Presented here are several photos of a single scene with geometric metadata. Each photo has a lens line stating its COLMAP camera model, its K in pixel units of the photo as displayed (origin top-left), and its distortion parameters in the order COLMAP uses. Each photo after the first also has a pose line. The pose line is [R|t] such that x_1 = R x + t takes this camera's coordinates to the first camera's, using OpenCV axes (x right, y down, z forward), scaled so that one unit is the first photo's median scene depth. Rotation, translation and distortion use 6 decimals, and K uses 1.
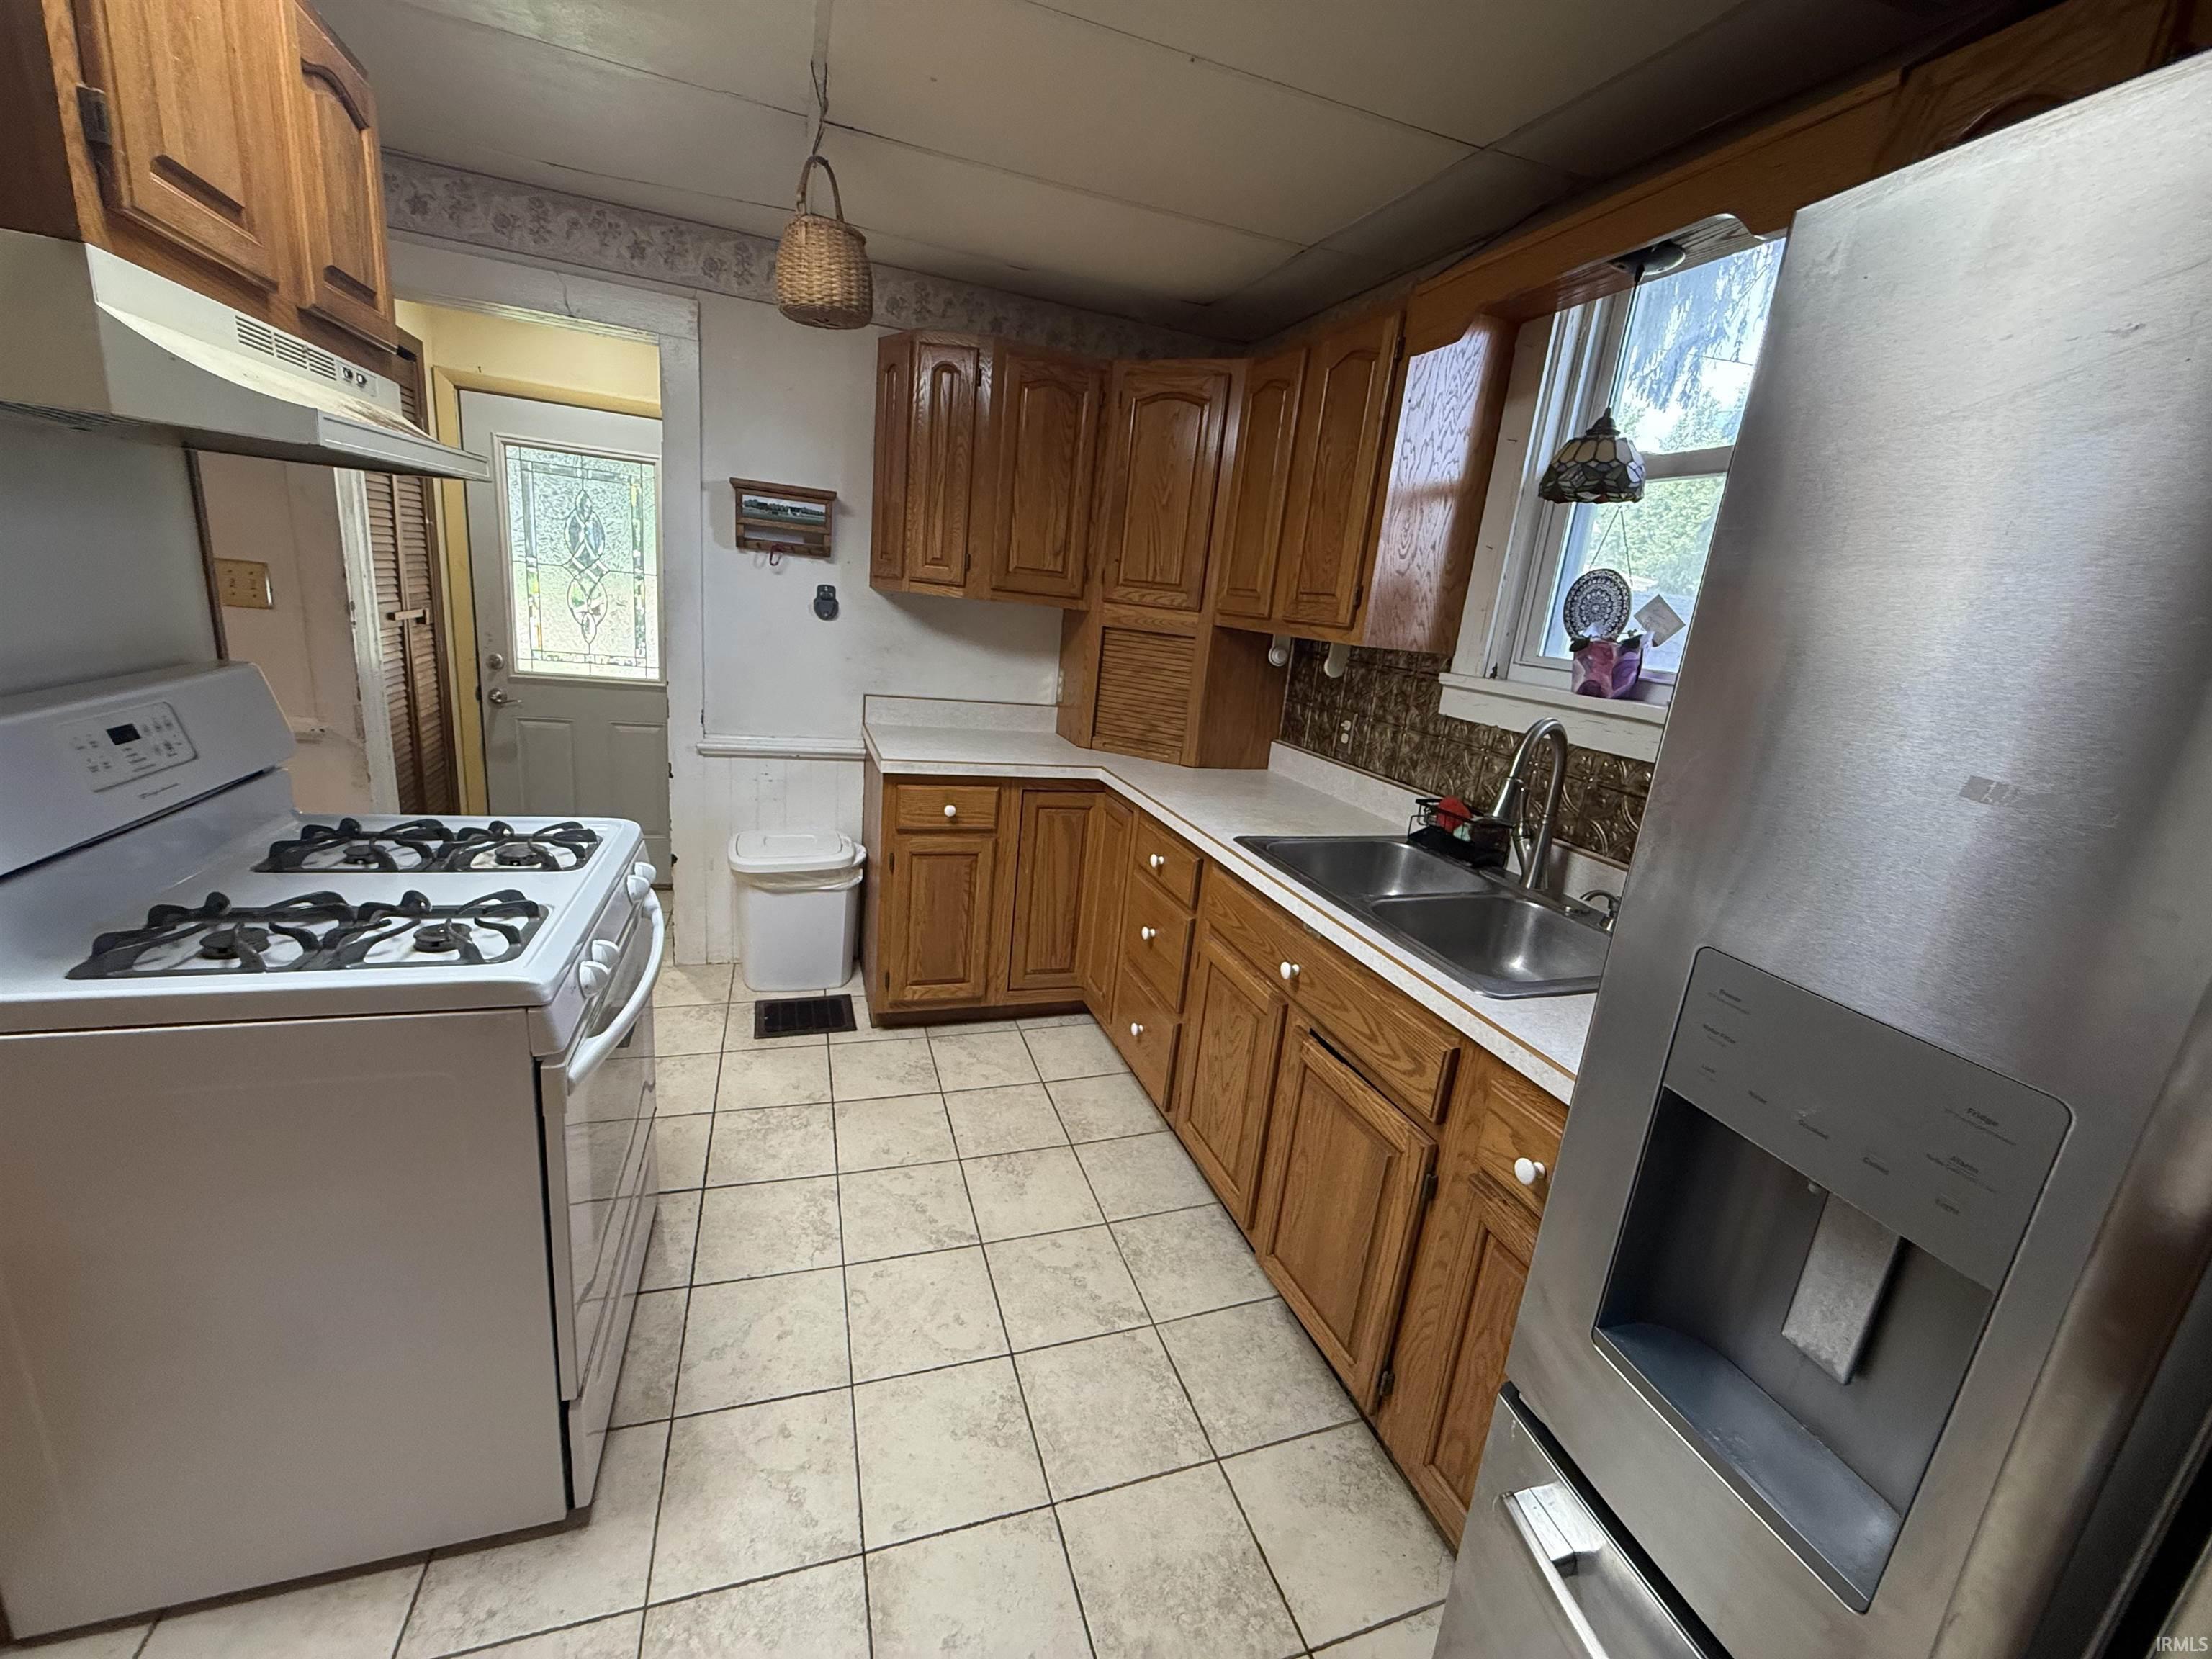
lens RADIAL K [[883.3, 0, 1103.0], [0, 883.3, 827.8], [0, 0, 1]] dist [0.001525, -0.000690]
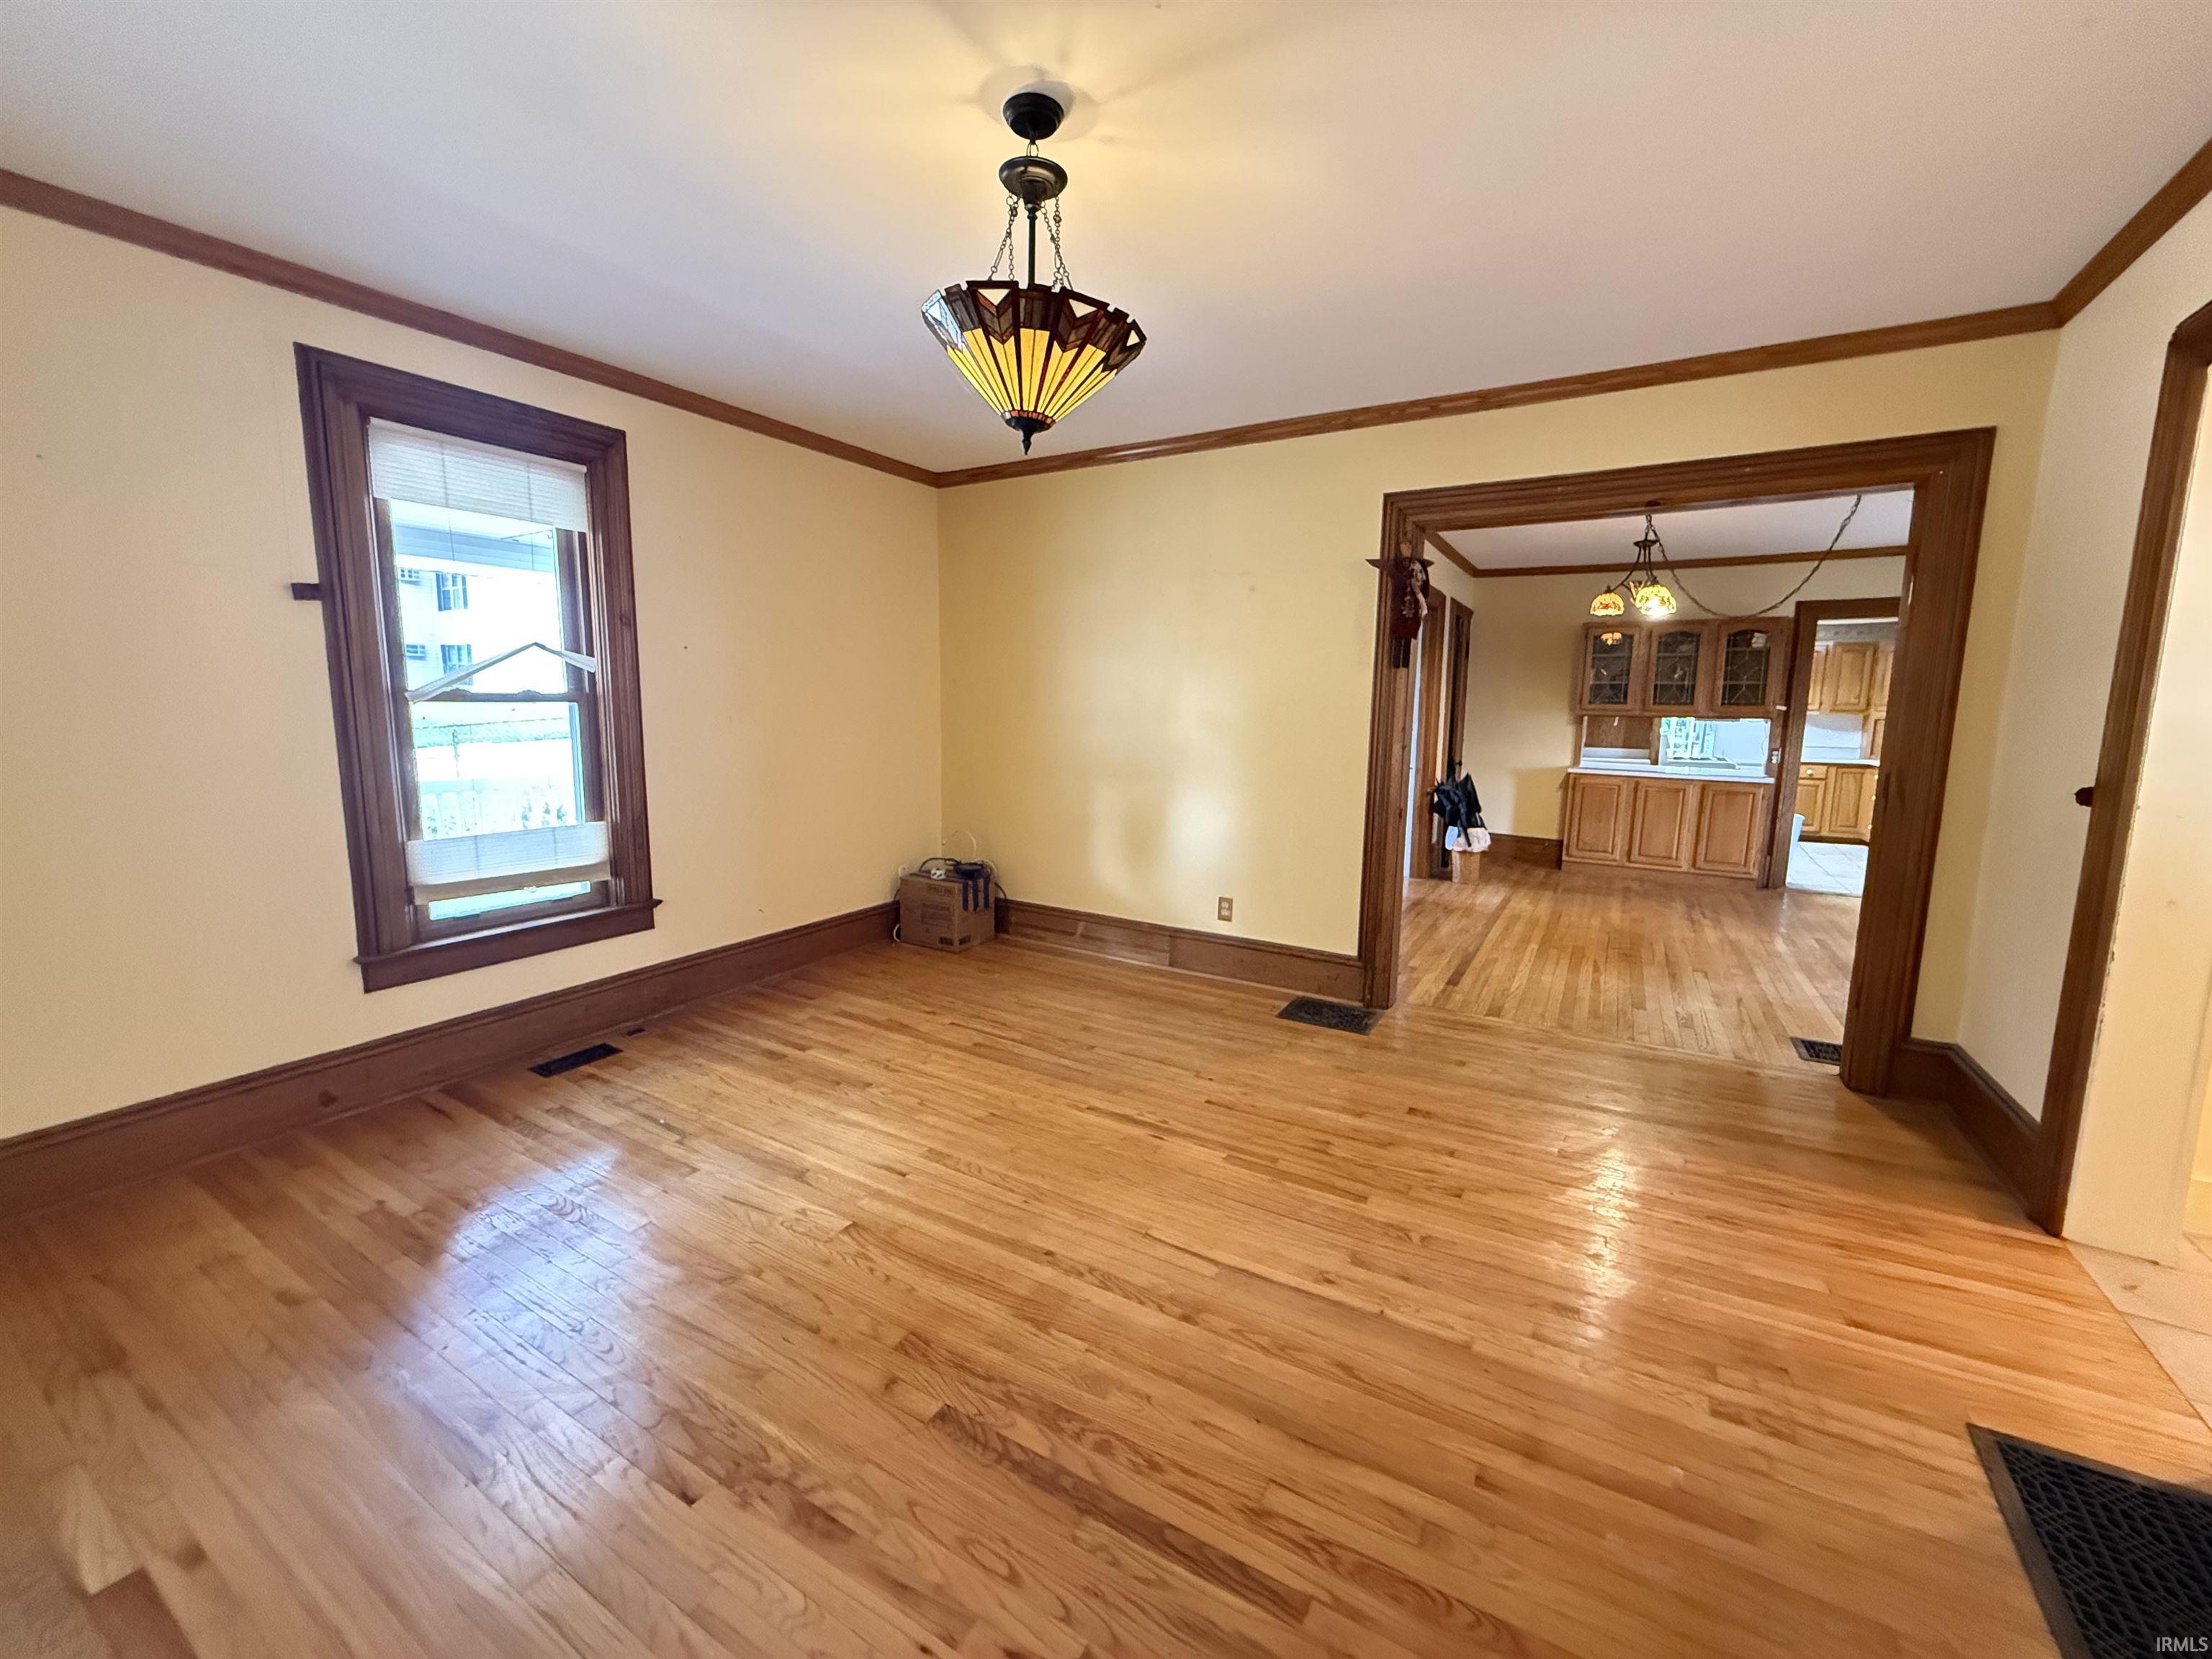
lens RADIAL K [[883.3, 0, 1103.0], [0, 883.3, 827.8], [0, 0, 1]] dist [0.001525, -0.000690]
pose [[0.641015, 0.014872, -0.767384, 0.698563], [-0.146171, 0.983879, -0.103032, 0.931976], [0.753481, 0.178214, 0.632855, -3.174620]]
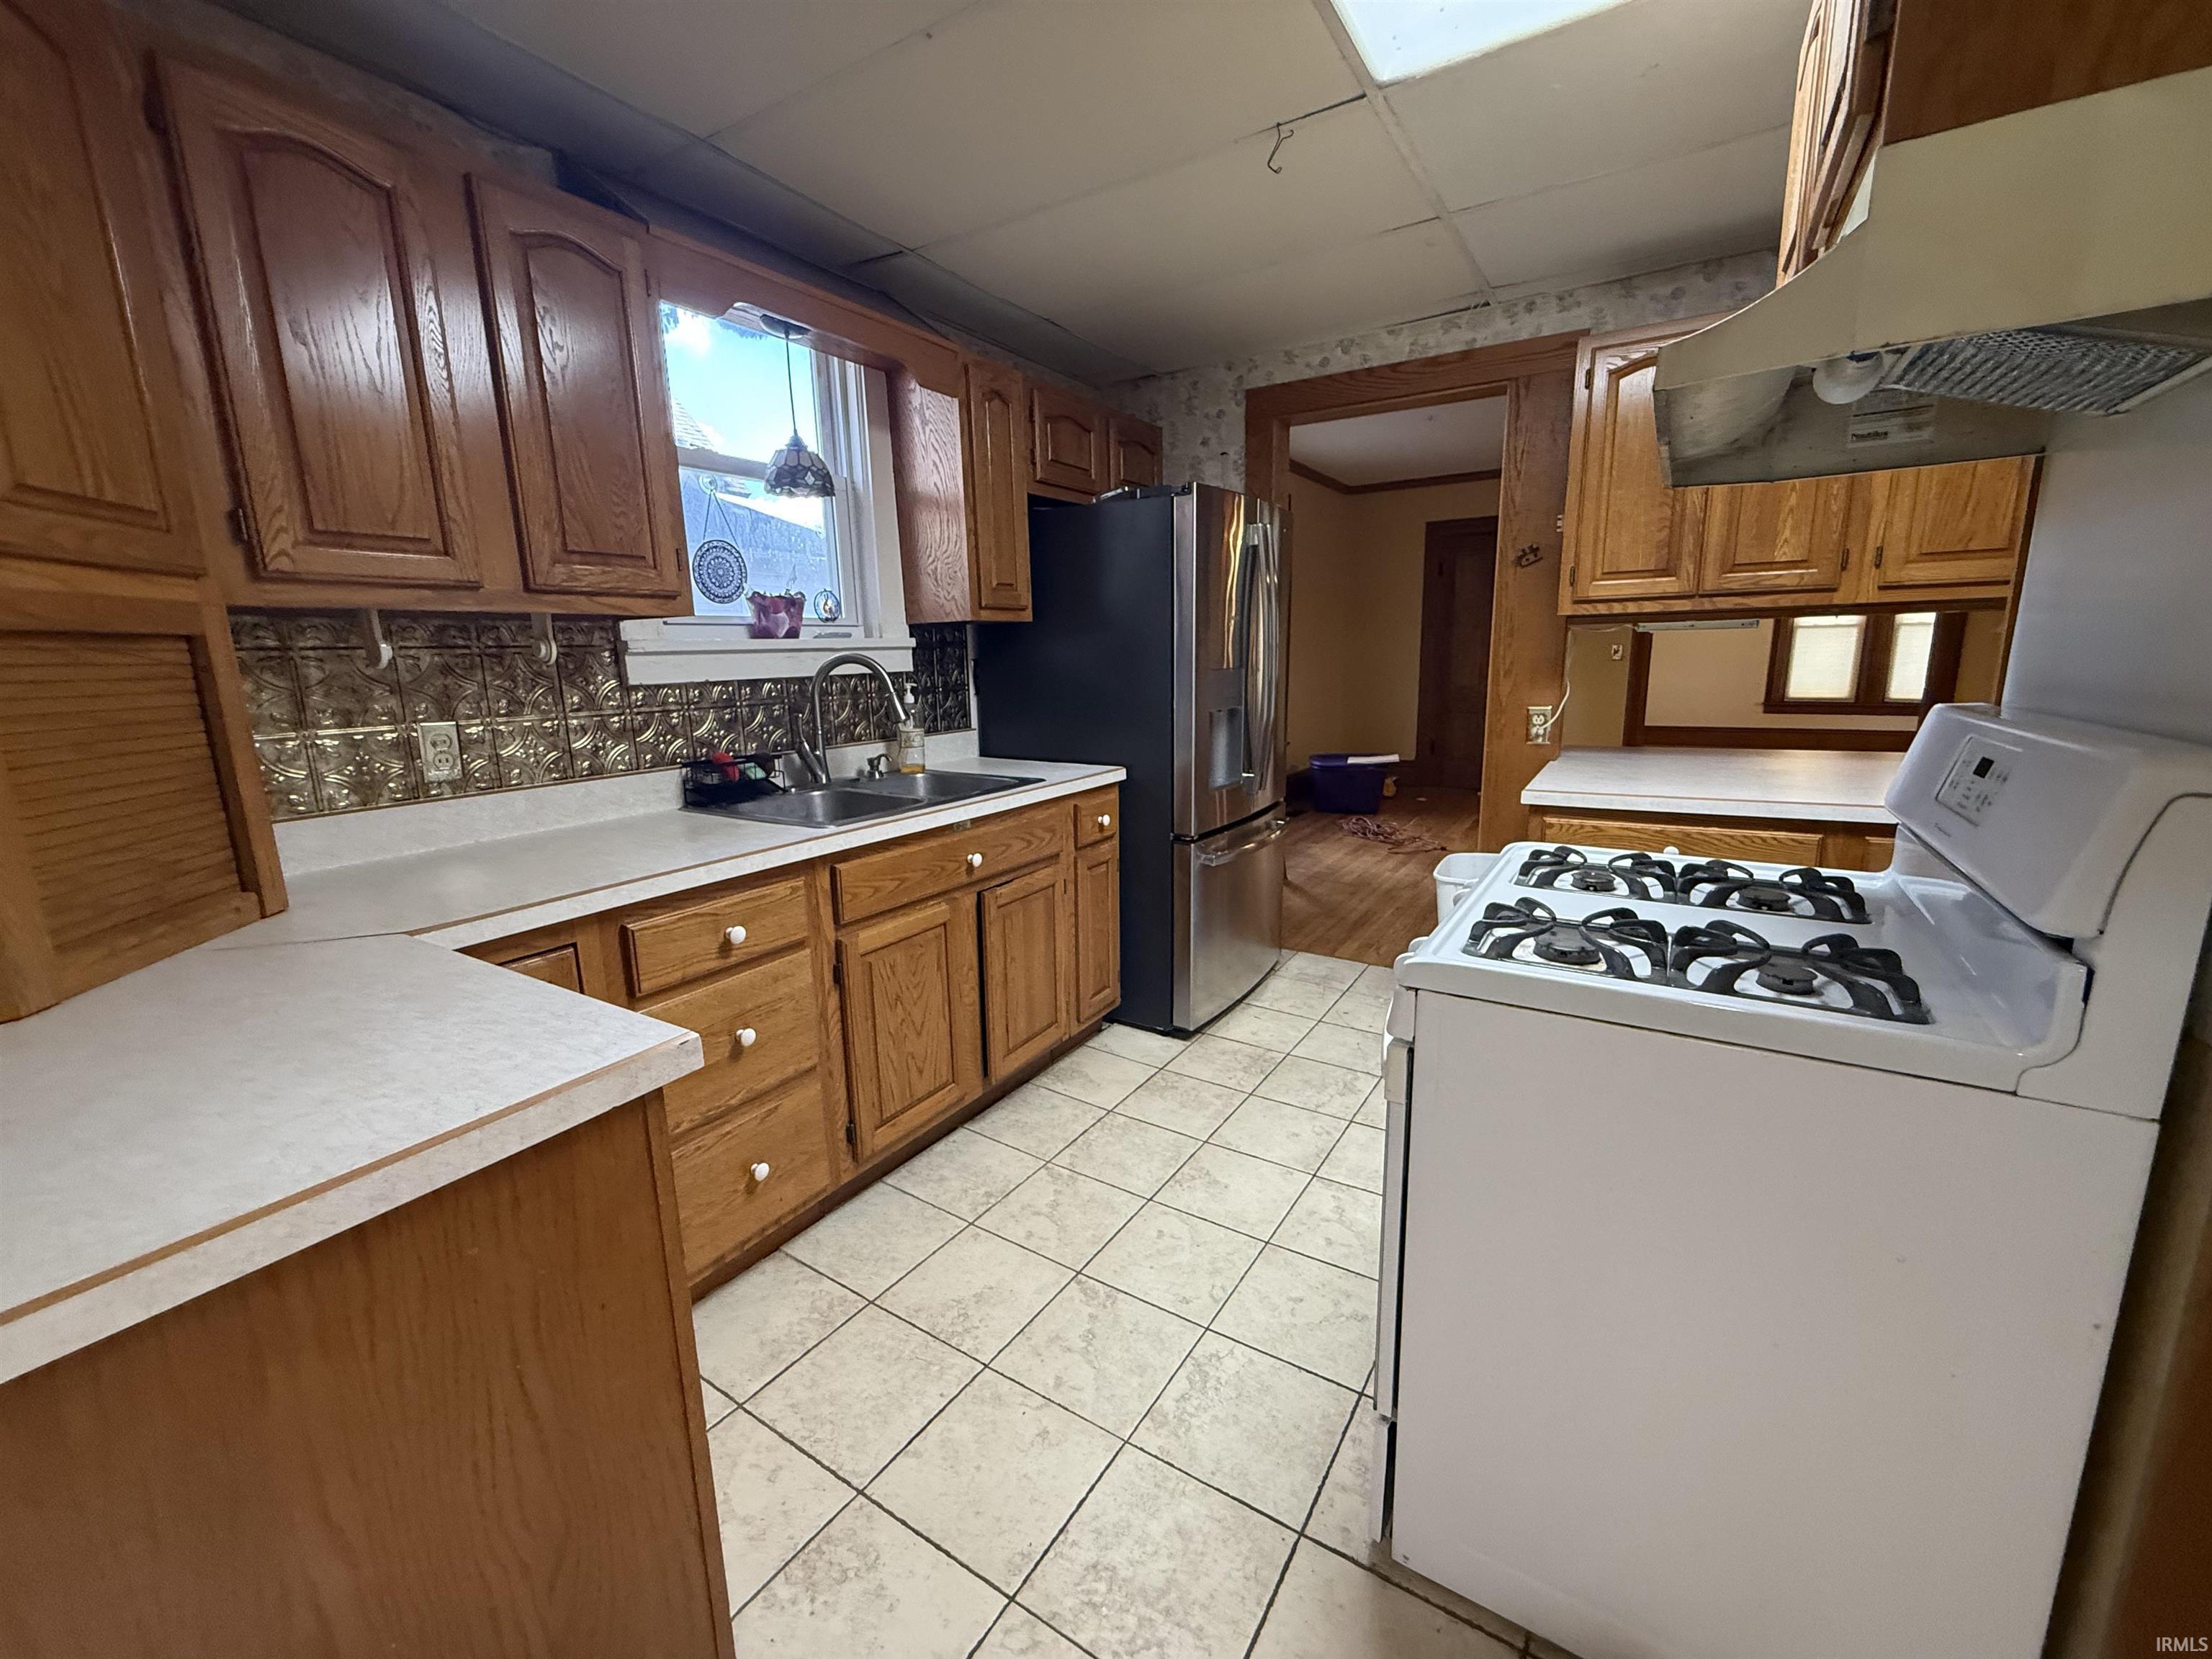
lens RADIAL K [[883.3, 0, 1103.0], [0, 883.3, 827.8], [0, 0, 1]] dist [0.001525, -0.000690]
pose [[-0.621645, -0.236444, 0.746761, -0.538442], [0.162943, 0.893463, 0.418537, -0.245402], [-0.766164, 0.381861, -0.516890, 0.934799]]
